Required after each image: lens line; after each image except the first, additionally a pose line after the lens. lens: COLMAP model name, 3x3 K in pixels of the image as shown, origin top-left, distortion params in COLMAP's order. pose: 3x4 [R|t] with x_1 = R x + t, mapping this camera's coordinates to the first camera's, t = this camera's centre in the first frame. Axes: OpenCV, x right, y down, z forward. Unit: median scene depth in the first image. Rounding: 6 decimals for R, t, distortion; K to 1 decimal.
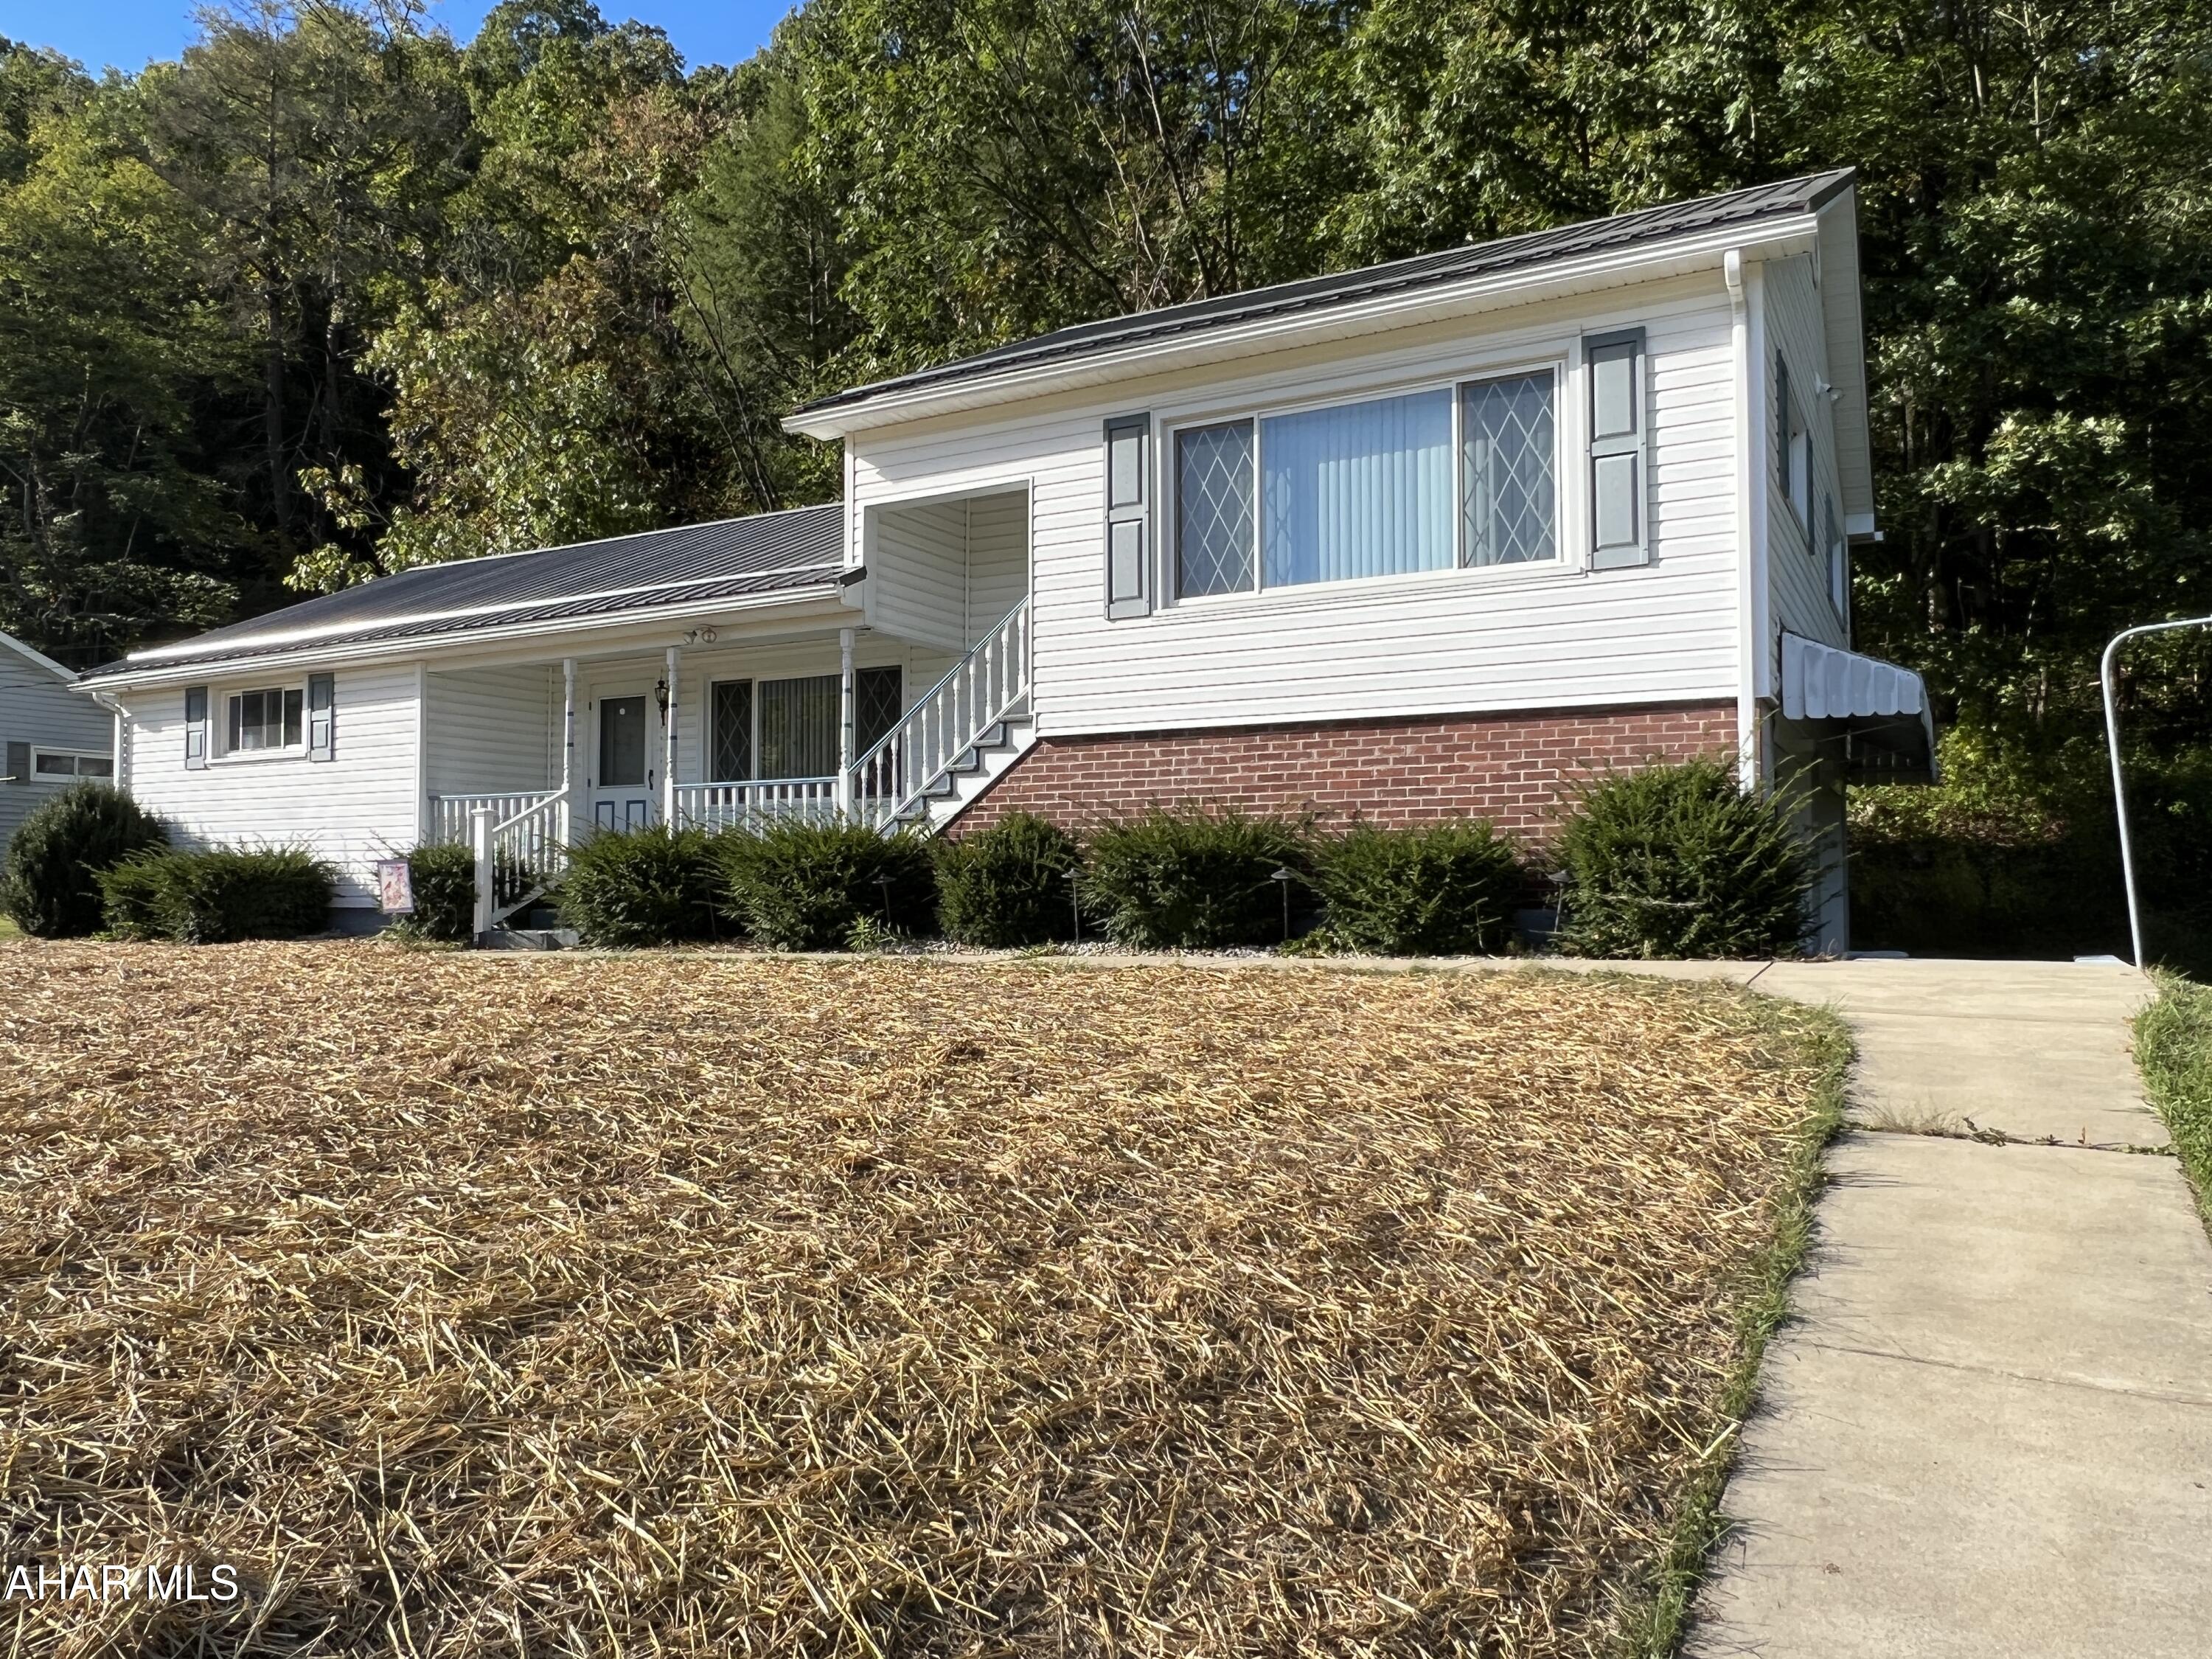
lens RADIAL K [[1546.3, 0, 1106.2], [0, 1546.3, 830.9], [0, 0, 1]] dist [0.012243, 0.001310]
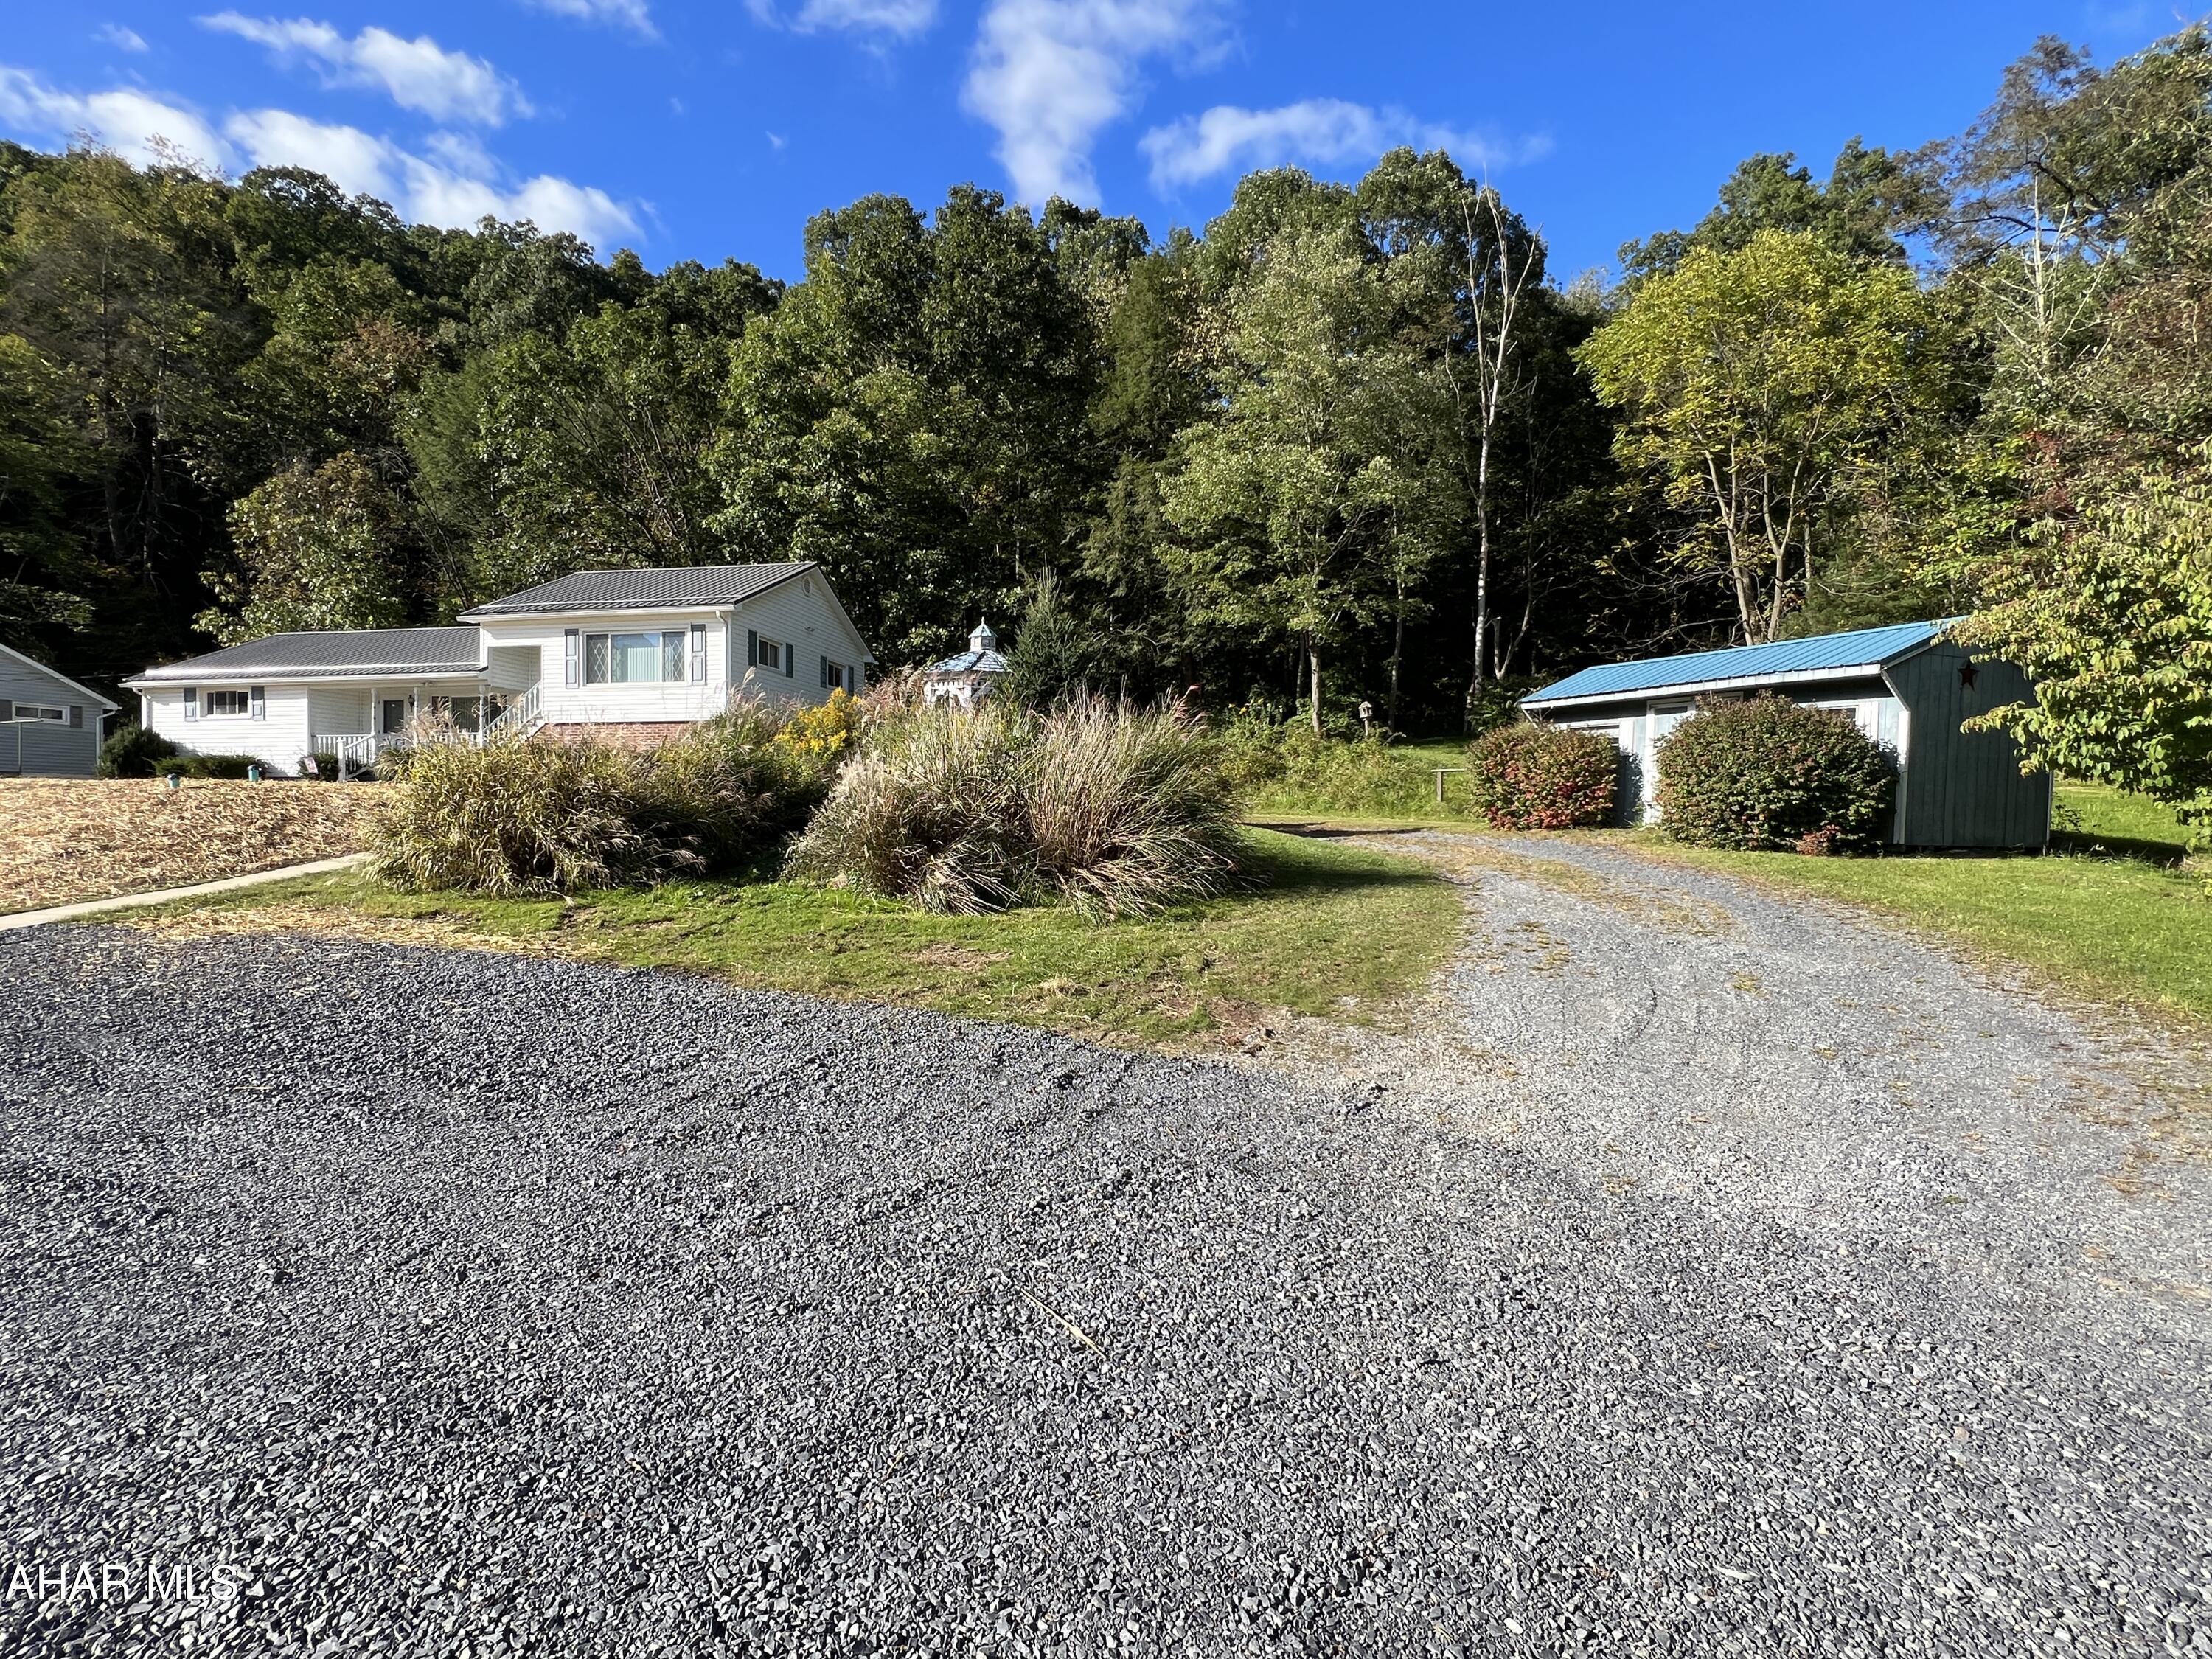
lens RADIAL K [[1031.7, 0, 1103.0], [0, 1031.7, 829.5], [0, 0, 1]] dist [-0.001445, -0.000170]
pose [[0.948039, -0.001556, 0.318149, 0.271122], [-0.015526, 0.998570, 0.051148, 0.025655], [-0.317774, -0.053430, 0.946660, -1.044154]]
